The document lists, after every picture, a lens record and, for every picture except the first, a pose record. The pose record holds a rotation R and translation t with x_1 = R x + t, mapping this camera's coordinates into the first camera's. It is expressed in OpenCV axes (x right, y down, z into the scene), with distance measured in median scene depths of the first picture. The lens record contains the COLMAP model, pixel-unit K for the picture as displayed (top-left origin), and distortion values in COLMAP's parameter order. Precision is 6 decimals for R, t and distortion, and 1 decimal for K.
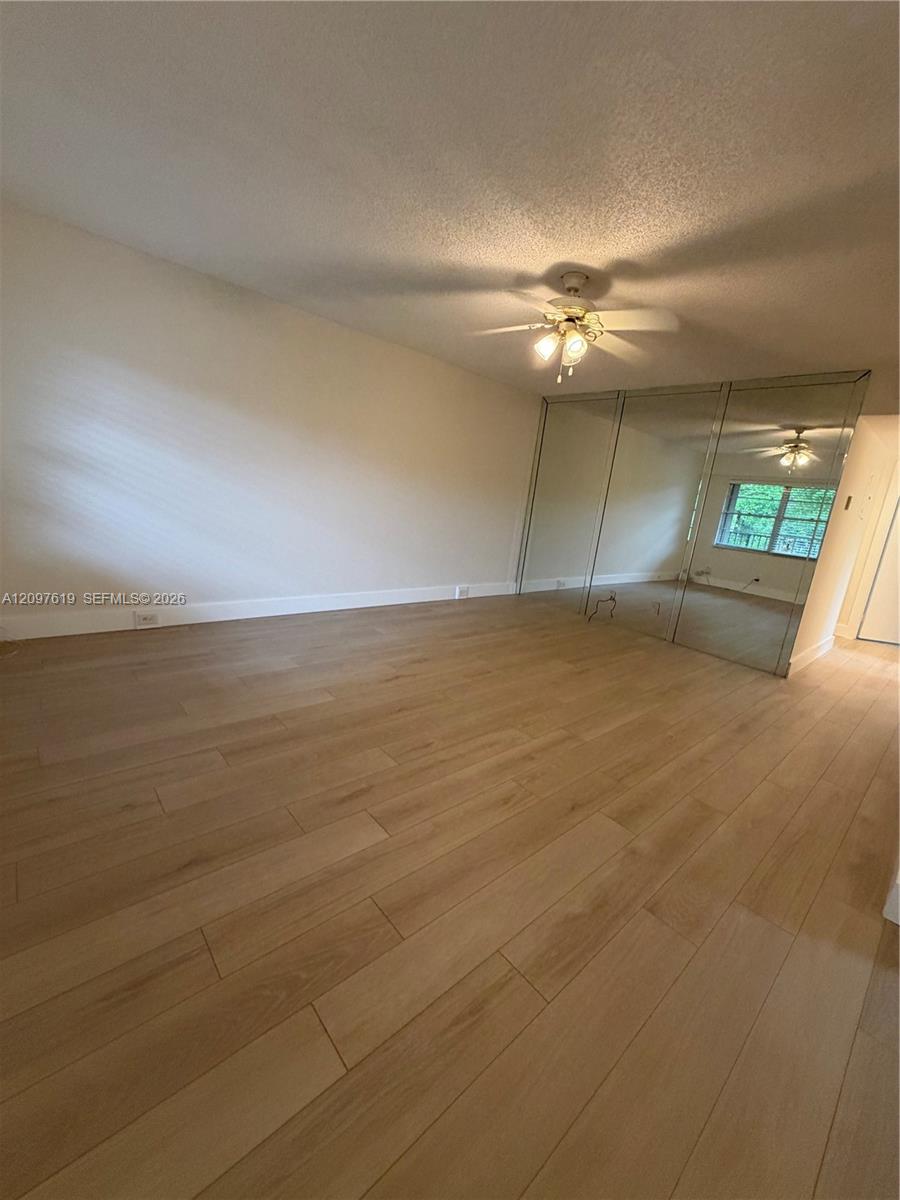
lens RADIAL K [[476.2, 0, 445.4], [0, 476.2, 600.4], [0, 0, 1]] dist [0.000066, 0.000086]
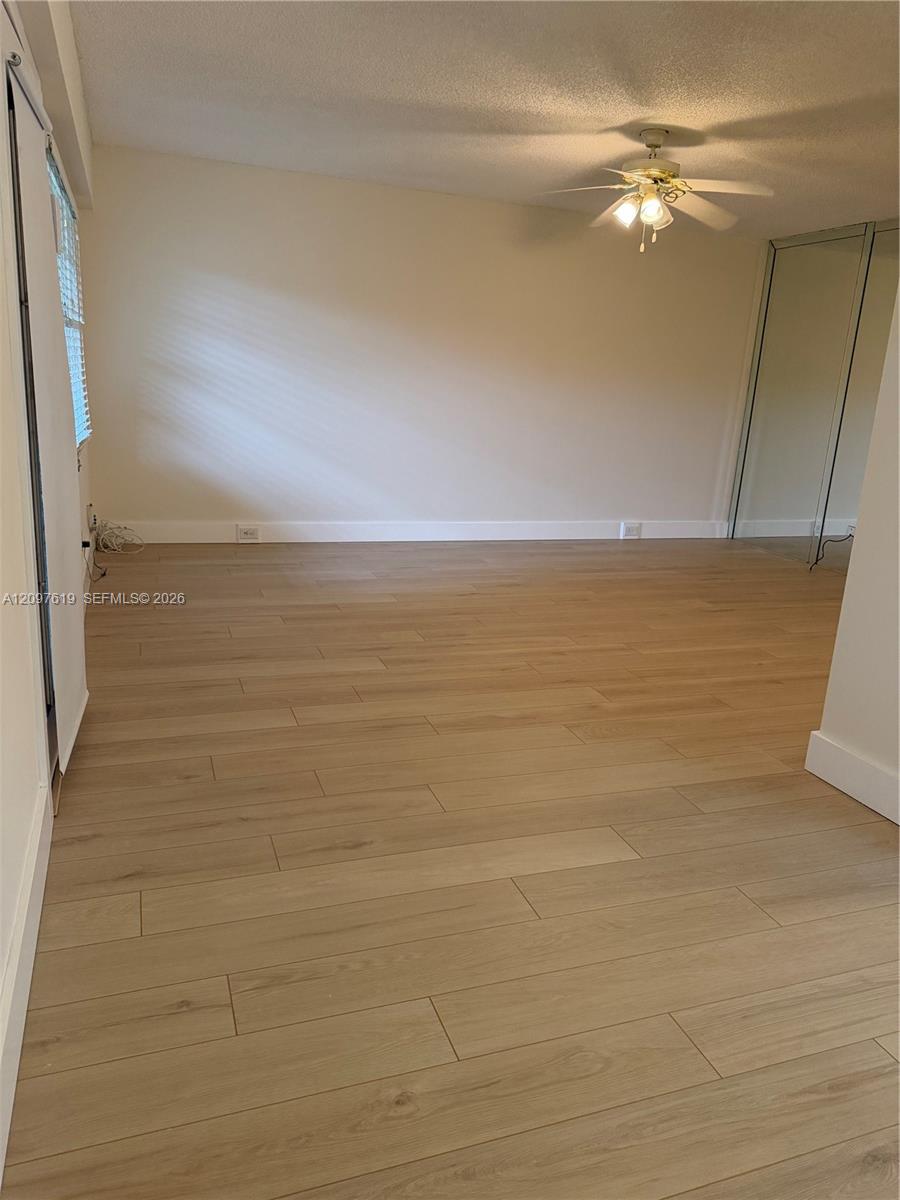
lens RADIAL K [[847.2, 0, 450.0], [0, 847.2, 600.0], [0, 0, 1]] dist [0.086183, -0.097880]
pose [[0.929452, 0.042627, -0.366472, 0.521867], [-0.044455, 0.999005, 0.003455, 0.195320], [0.366255, 0.013081, 0.930422, -0.608580]]
